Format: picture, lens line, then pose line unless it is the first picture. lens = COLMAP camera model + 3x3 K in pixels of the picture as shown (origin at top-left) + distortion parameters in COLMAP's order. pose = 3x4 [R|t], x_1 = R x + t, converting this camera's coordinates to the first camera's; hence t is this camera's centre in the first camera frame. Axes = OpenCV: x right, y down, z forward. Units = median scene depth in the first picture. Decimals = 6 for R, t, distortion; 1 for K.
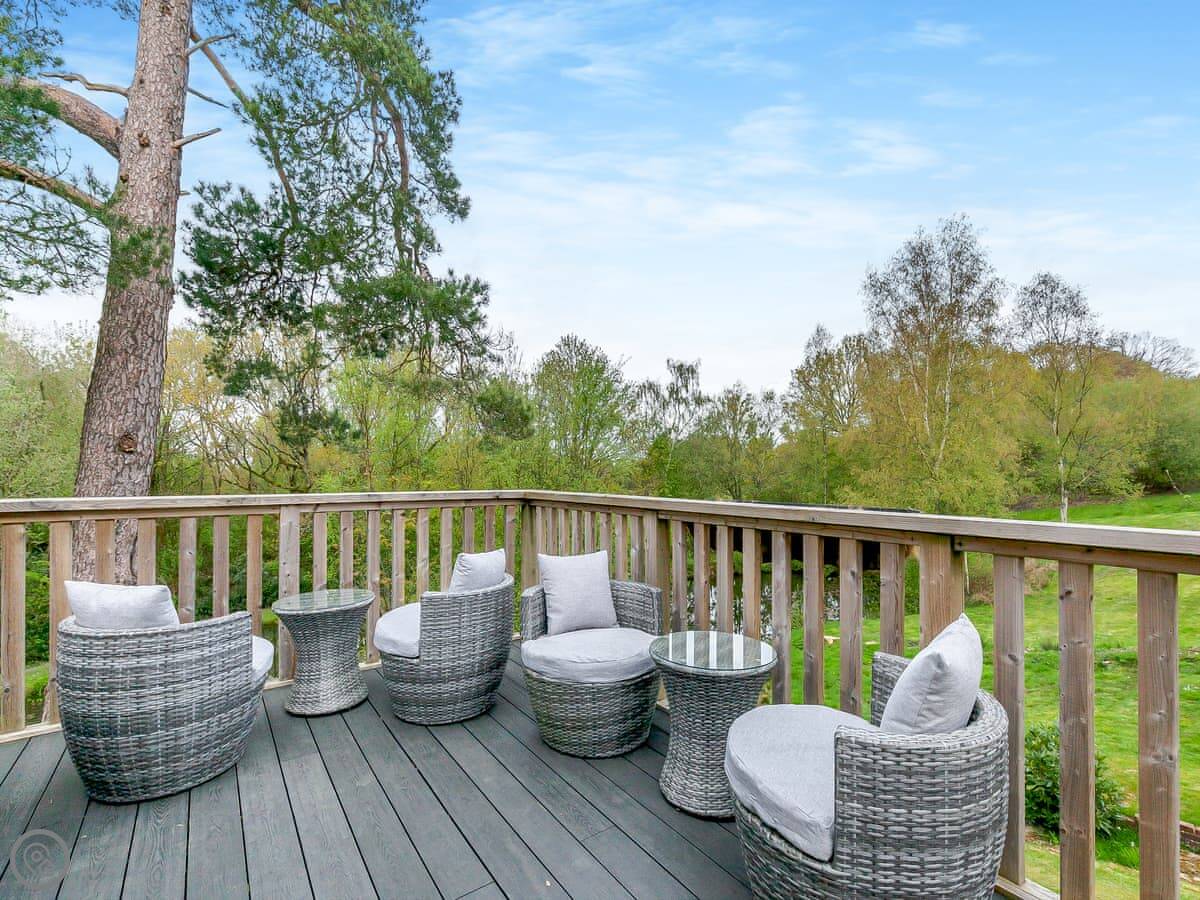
lens RADIAL K [[549.0, 0, 598.6], [0, 549.0, 469.8], [0, 0, 1]] dist [0.004176, 0.000841]
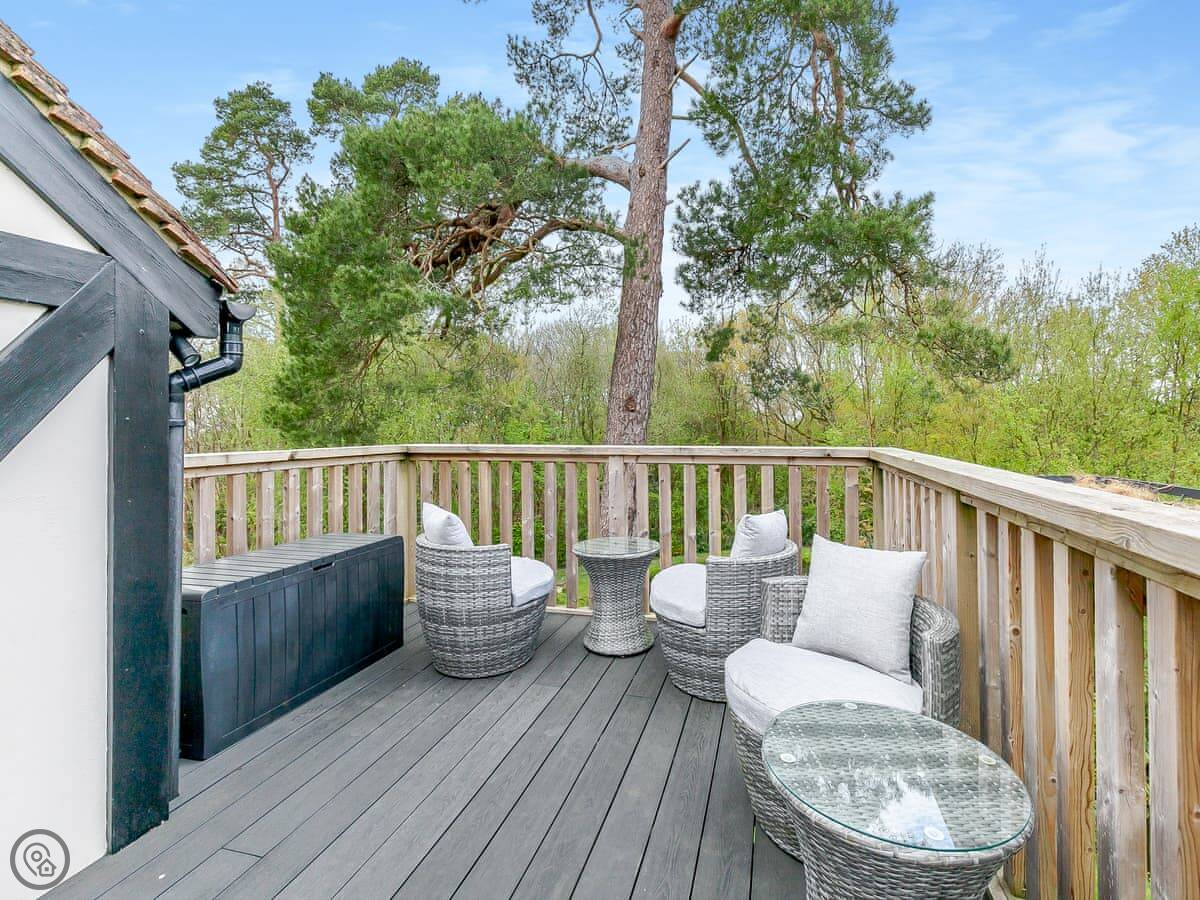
lens RADIAL K [[543.6, 0, 640.5], [0, 543.6, 423.6], [0, 0, 1]] dist [0.010537, -0.001184]
pose [[0.654182, -0.006765, -0.756307, 0.141528], [0.007582, 0.999968, -0.002387, 0.001430], [0.756299, -0.004173, 0.654213, 0.151531]]
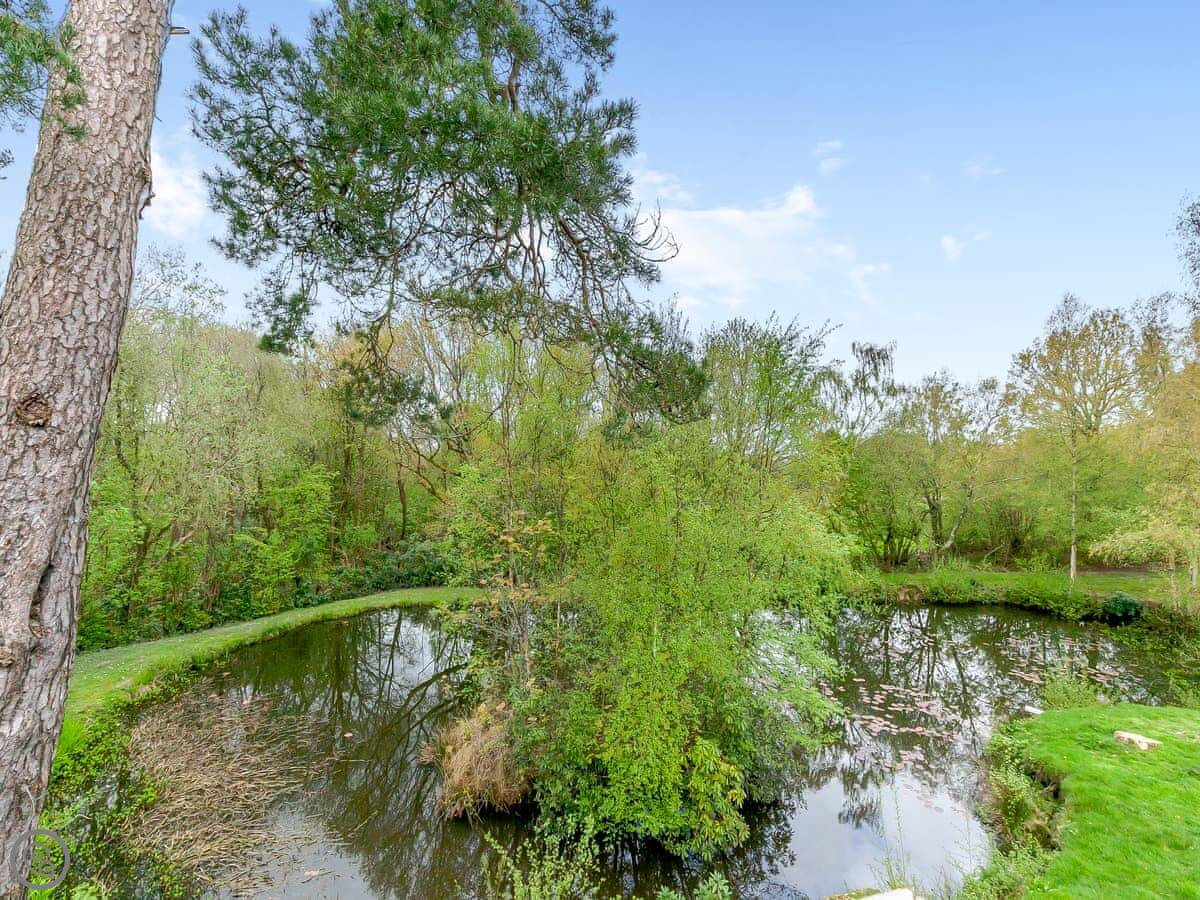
lens RADIAL K [[543.6, 0, 591.5], [0, 543.6, 450.9], [0, 0, 1]] dist [0.010537, -0.001184]
pose [[0.955239, 0.032318, -0.294063, -0.090676], [-0.038443, 0.999147, -0.015073, -0.018243], [0.293326, 0.025703, 0.955667, 0.572891]]
